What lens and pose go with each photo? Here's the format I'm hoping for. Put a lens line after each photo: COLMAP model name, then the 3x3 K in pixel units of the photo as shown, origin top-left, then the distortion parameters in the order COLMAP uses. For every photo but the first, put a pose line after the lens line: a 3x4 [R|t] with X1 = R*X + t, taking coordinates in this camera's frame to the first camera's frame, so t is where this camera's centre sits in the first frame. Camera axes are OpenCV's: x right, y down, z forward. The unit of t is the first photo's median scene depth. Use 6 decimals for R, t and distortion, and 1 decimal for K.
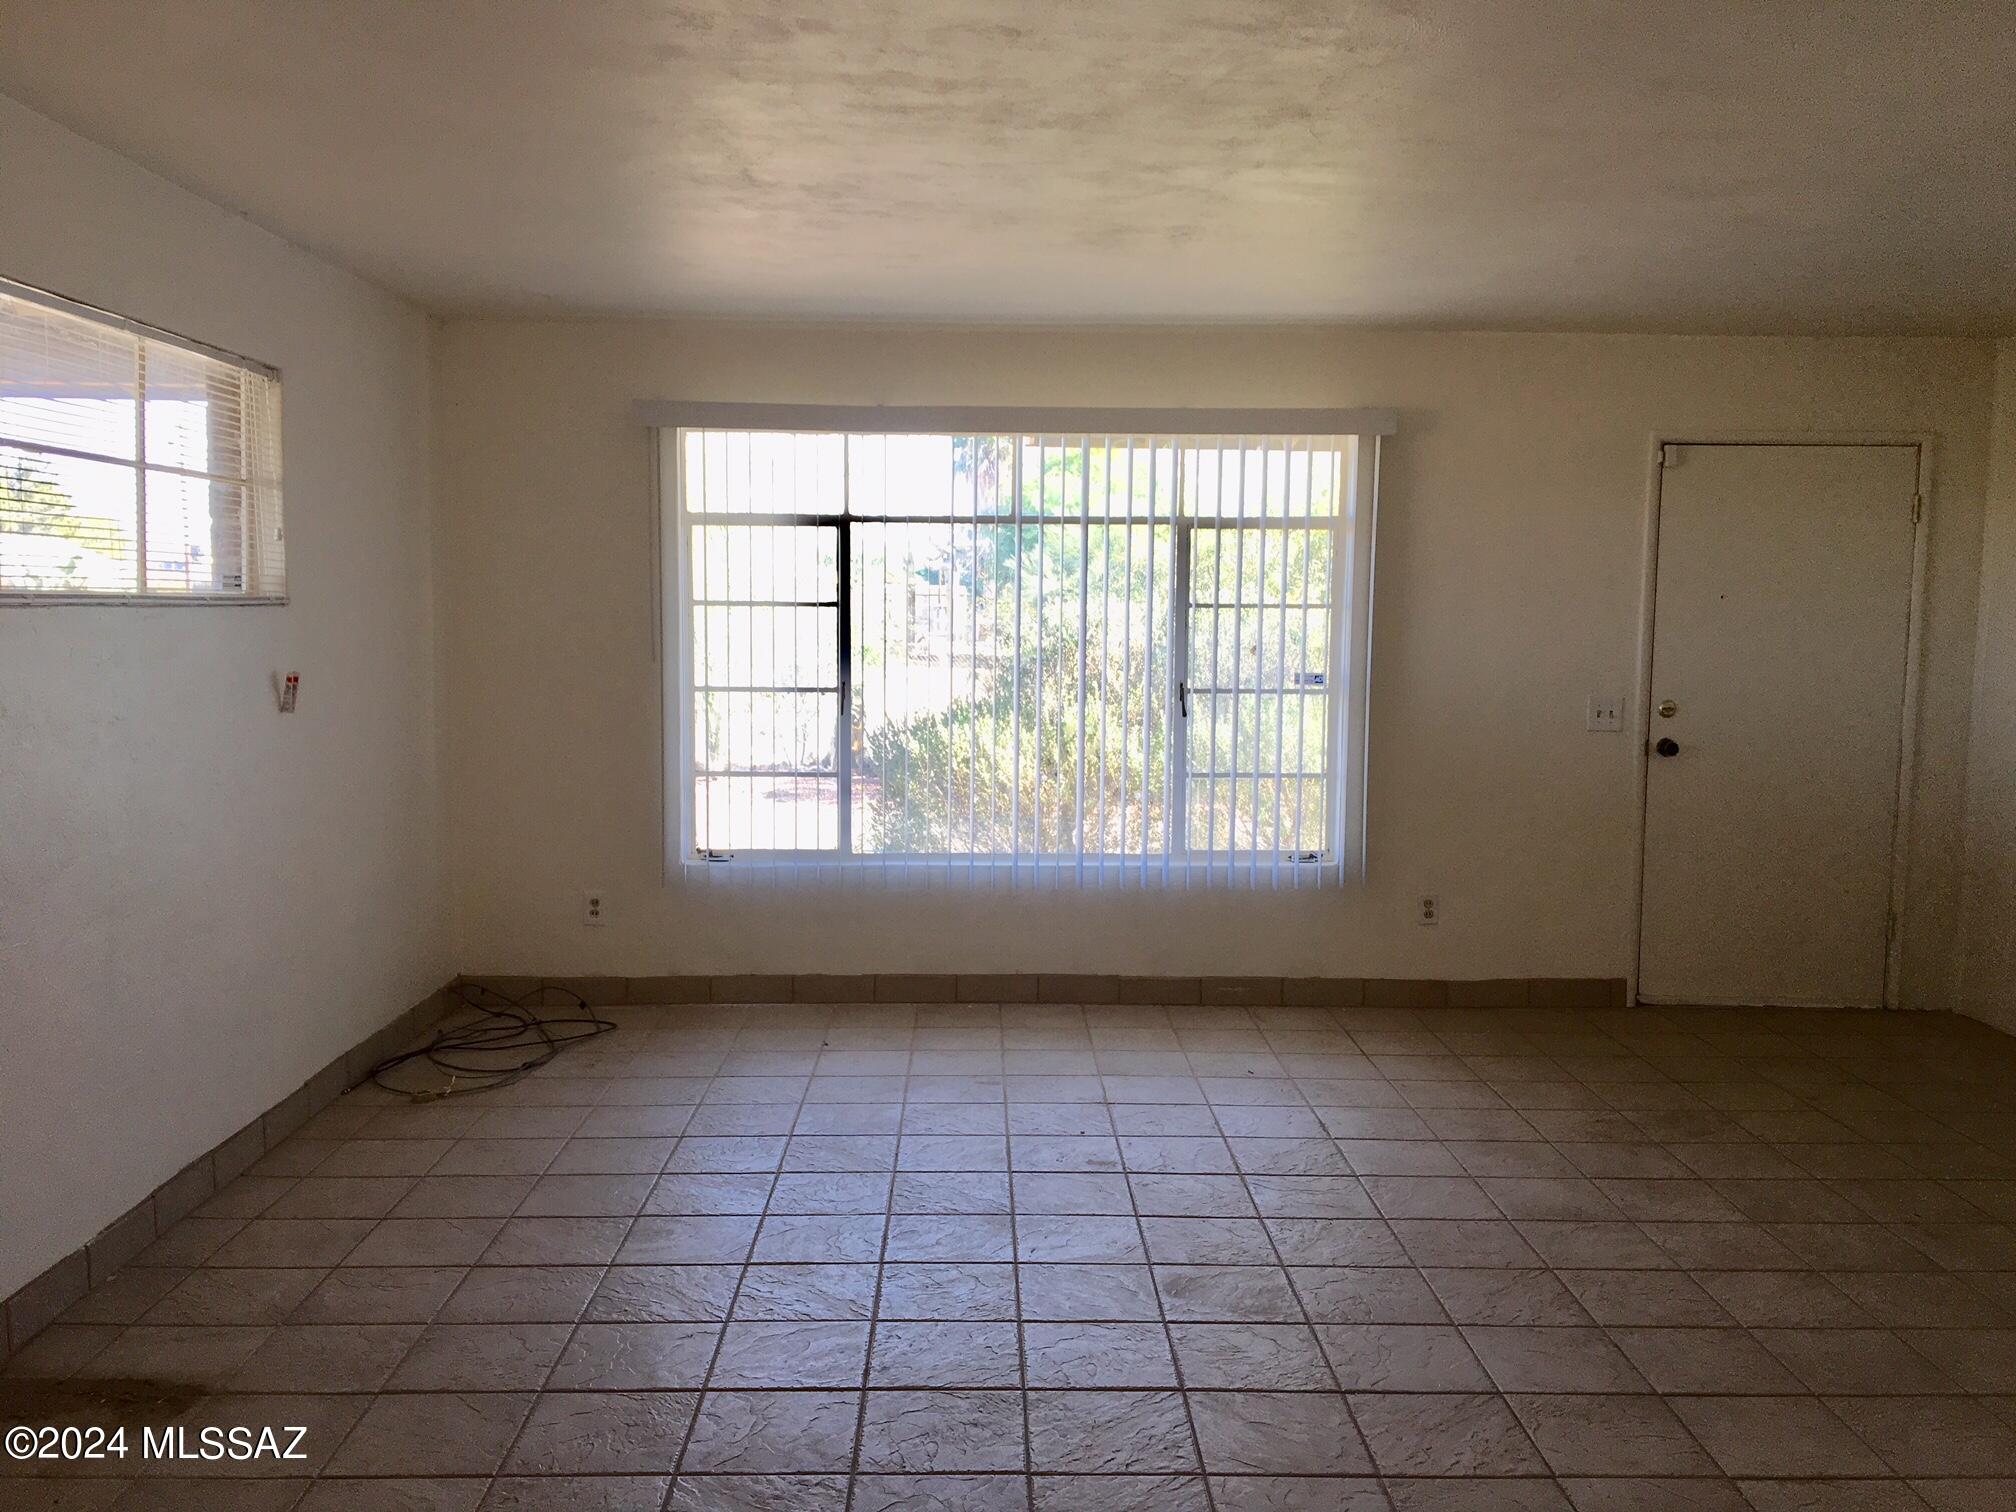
lens RADIAL K [[1691.2, 0, 991.5], [0, 1691.2, 763.3], [0, 0, 1]] dist [0.132741, -0.205606]
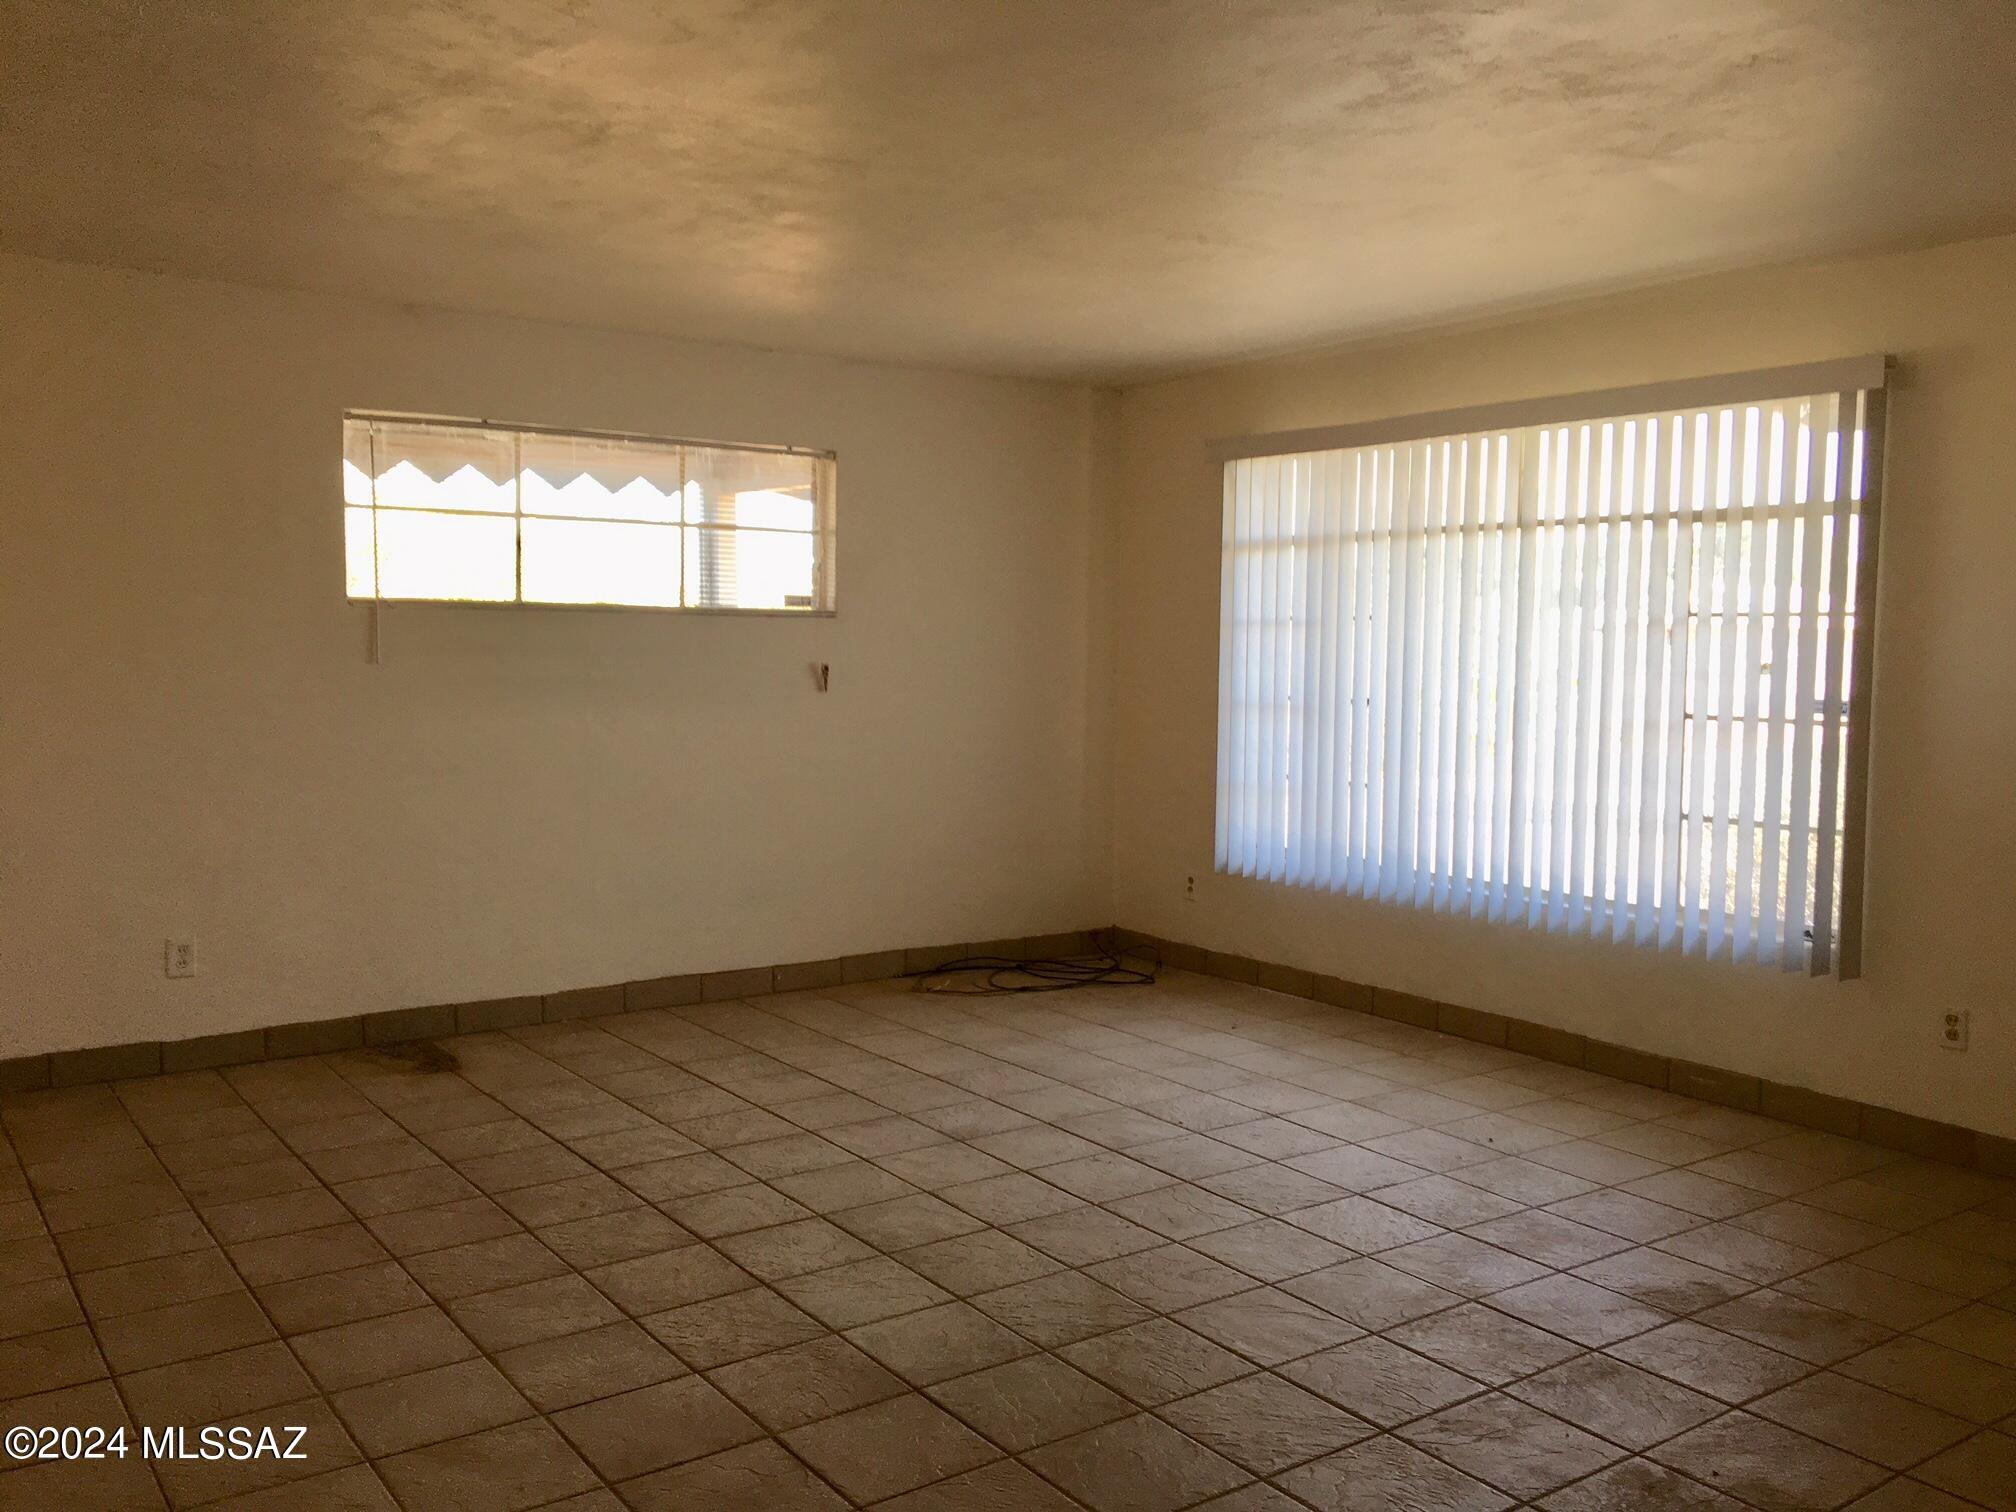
lens RADIAL K [[1691.2, 0, 991.5], [0, 1691.2, 763.3], [0, 0, 1]] dist [0.132741, -0.205606]
pose [[0.563734, 0.062561, -0.823584, 0.666121], [-0.084146, 0.996289, 0.018083, -0.006041], [0.821659, 0.059108, 0.566907, 0.254692]]
